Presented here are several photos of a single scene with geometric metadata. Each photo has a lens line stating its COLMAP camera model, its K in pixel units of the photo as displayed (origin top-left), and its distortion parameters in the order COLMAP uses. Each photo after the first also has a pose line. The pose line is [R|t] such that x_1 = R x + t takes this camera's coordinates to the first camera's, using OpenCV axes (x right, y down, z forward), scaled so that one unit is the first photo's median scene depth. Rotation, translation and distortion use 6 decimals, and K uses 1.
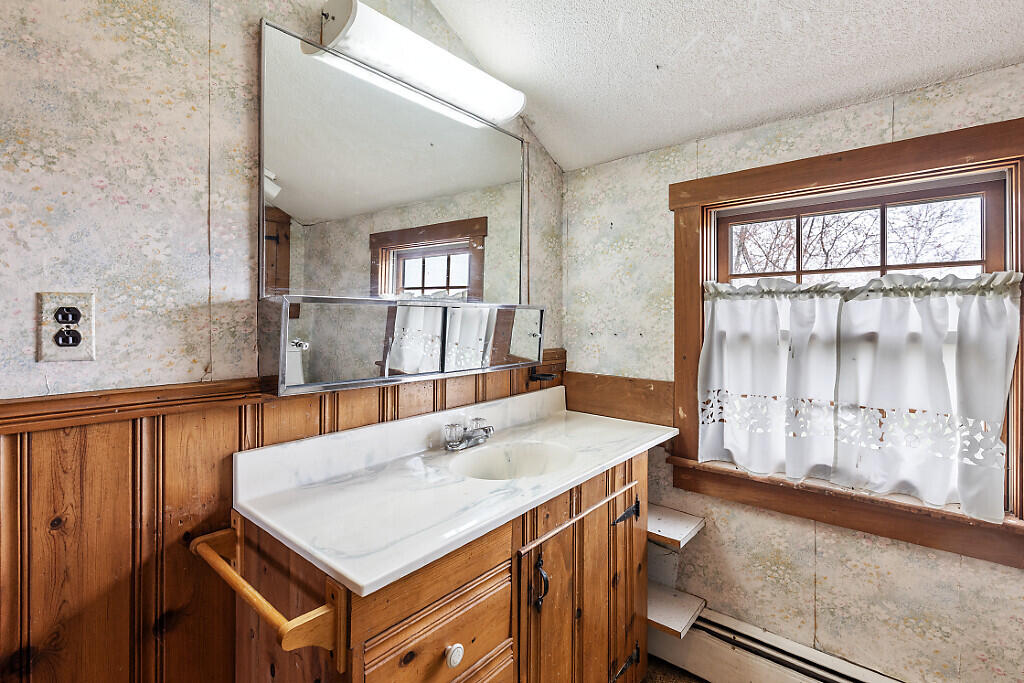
lens RADIAL K [[476.2, 0, 495.8], [0, 476.2, 318.6], [0, 0, 1]] dist [0.004596, -0.001206]
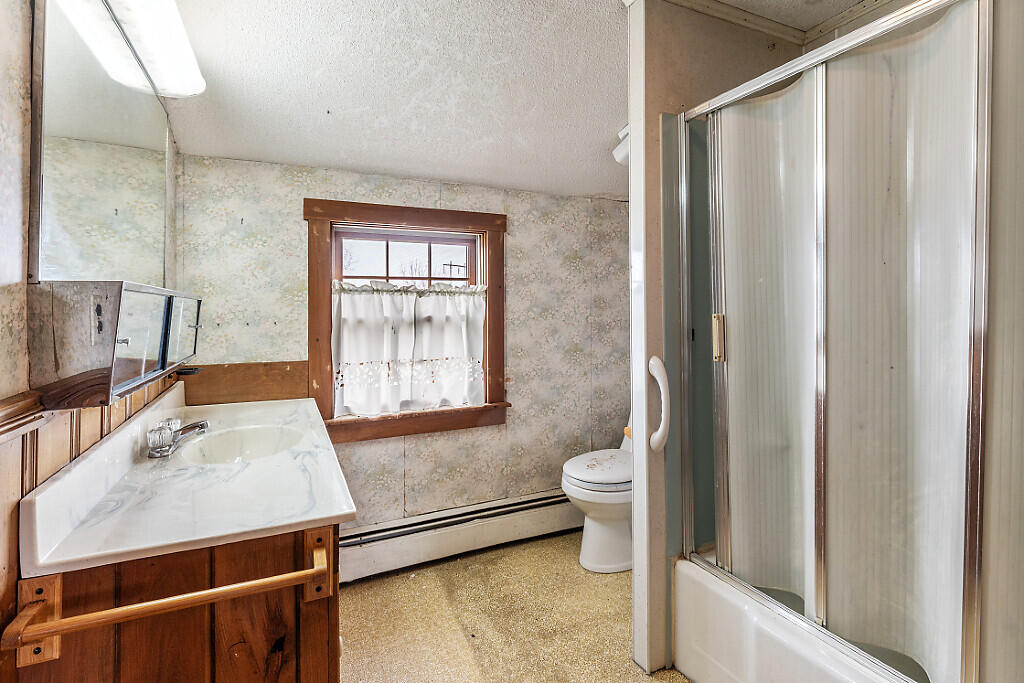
lens RADIAL K [[476.2, 0, 512.5], [0, 476.2, 302.8], [0, 0, 1]] dist [0.004596, -0.001206]
pose [[0.402305, 0.007823, 0.915472, -0.582757], [0.006241, 0.999917, -0.011287, 0.002139], [-0.915484, 0.010255, 0.402223, 0.032673]]
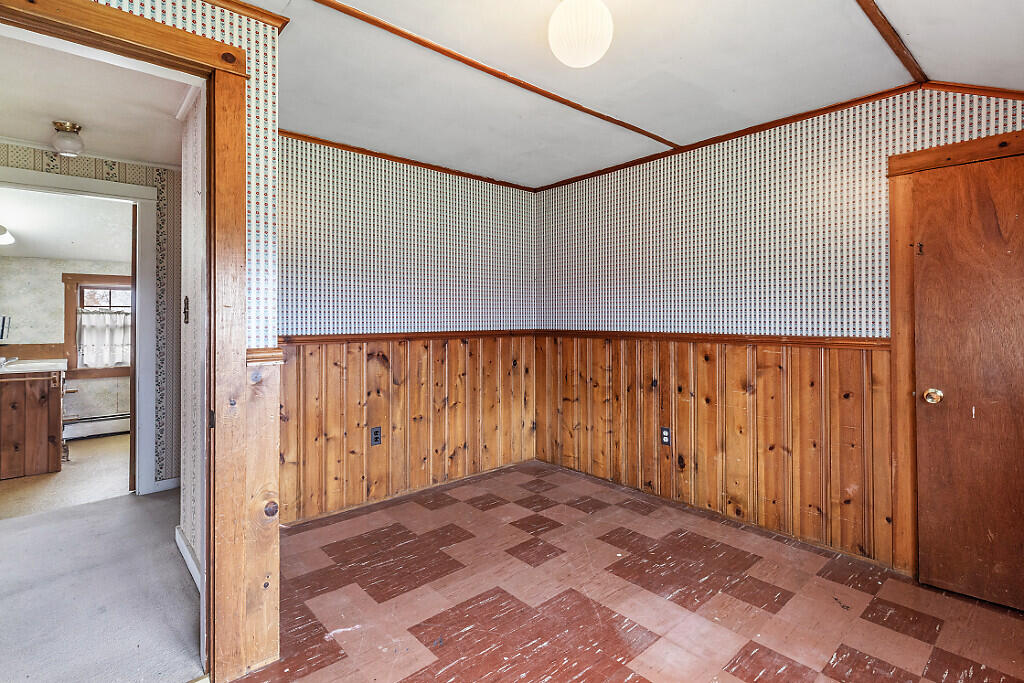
lens RADIAL K [[476.2, 0, 505.4], [0, 476.2, 318.3], [0, 0, 1]] dist [0.004596, -0.001206]
pose [[0.127909, 0.003384, 0.991780, -2.311038], [0.002458, 0.999990, -0.003729, 0.002294], [-0.991783, 0.002914, 0.127900, -2.158059]]
